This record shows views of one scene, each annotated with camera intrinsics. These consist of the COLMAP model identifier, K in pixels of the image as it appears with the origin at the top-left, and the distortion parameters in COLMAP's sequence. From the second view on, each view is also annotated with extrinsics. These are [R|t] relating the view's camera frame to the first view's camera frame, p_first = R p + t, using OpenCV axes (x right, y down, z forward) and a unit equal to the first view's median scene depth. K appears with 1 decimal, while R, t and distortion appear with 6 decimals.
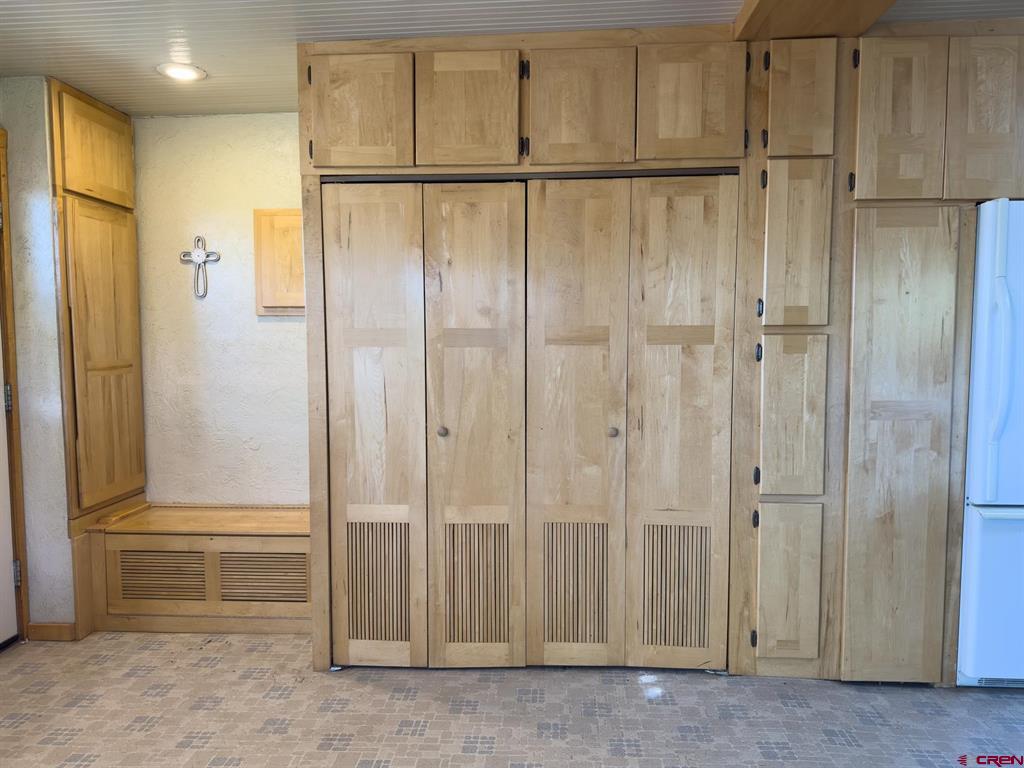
lens RADIAL K [[716.3, 0, 514.8], [0, 716.3, 384.3], [0, 0, 1]] dist [0.084268, -0.074946]
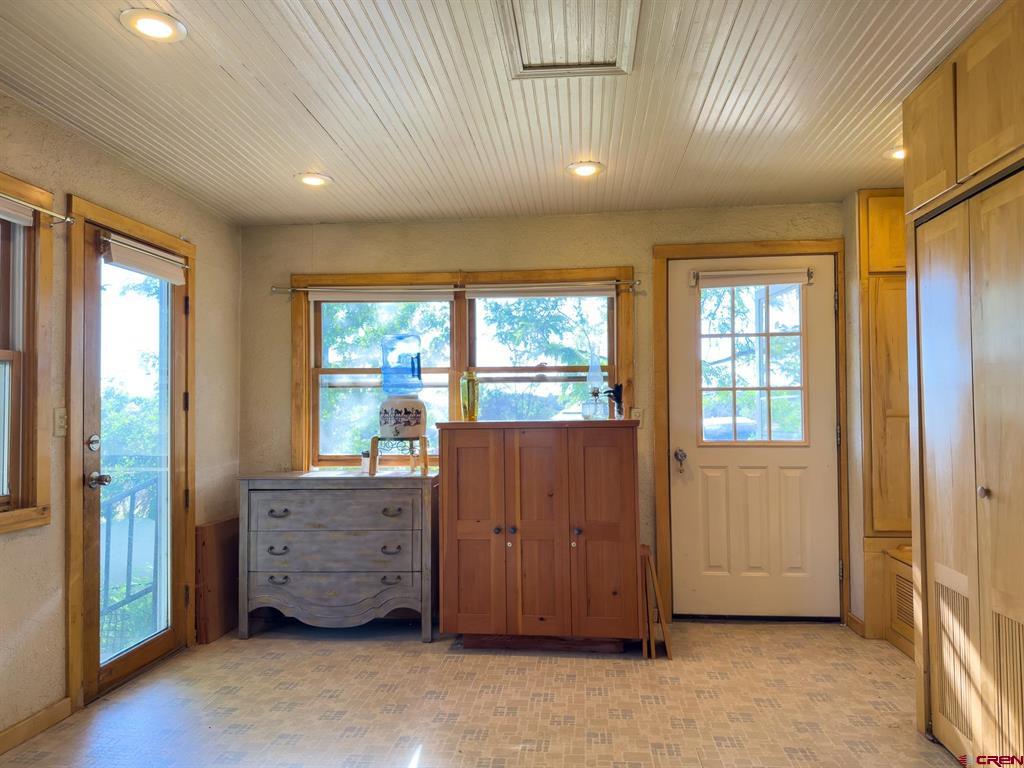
lens RADIAL K [[716.3, 0, 514.8], [0, 716.3, 384.3], [0, 0, 1]] dist [0.084268, -0.074946]
pose [[-0.006963, -0.032752, -0.999439, 0.727613], [-0.056541, 0.997877, -0.032307, 0.001513], [0.998376, 0.056284, -0.008800, 0.468331]]
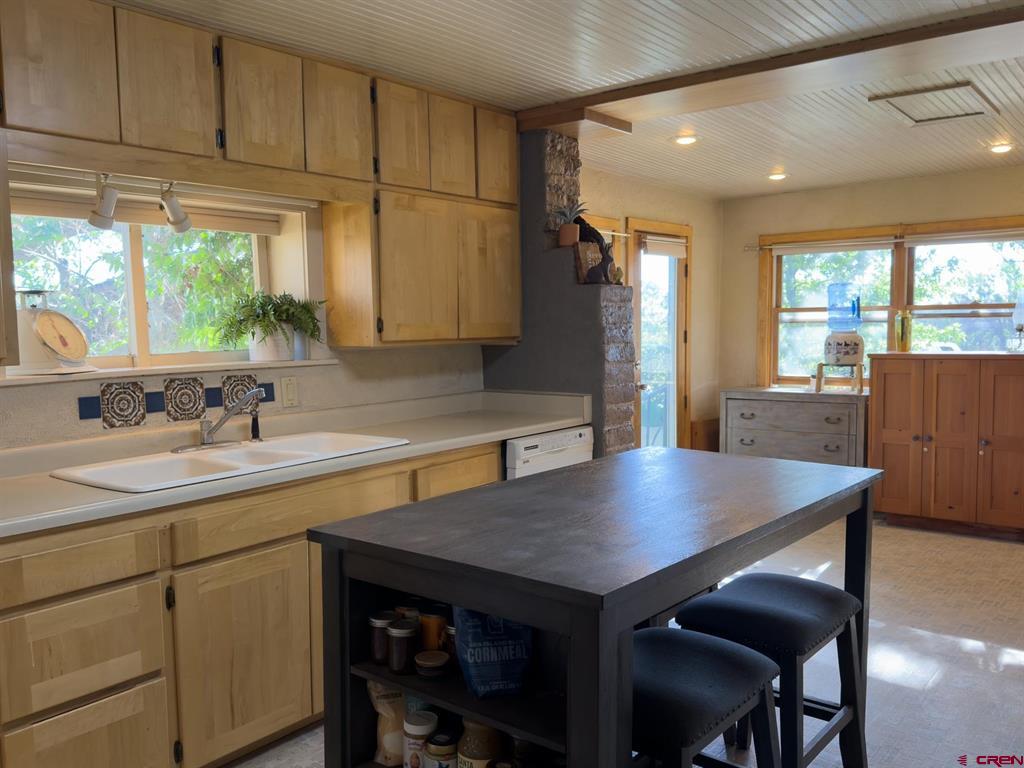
lens RADIAL K [[909.5, 0, 509.2], [0, 909.5, 404.8], [0, 0, 1]] dist [0.159587, -0.219198]
pose [[-0.544706, 0.090806, -0.833697, 1.947539], [-0.037147, 0.990532, 0.132158, -0.125022], [0.837804, 0.102957, -0.536175, 0.870288]]
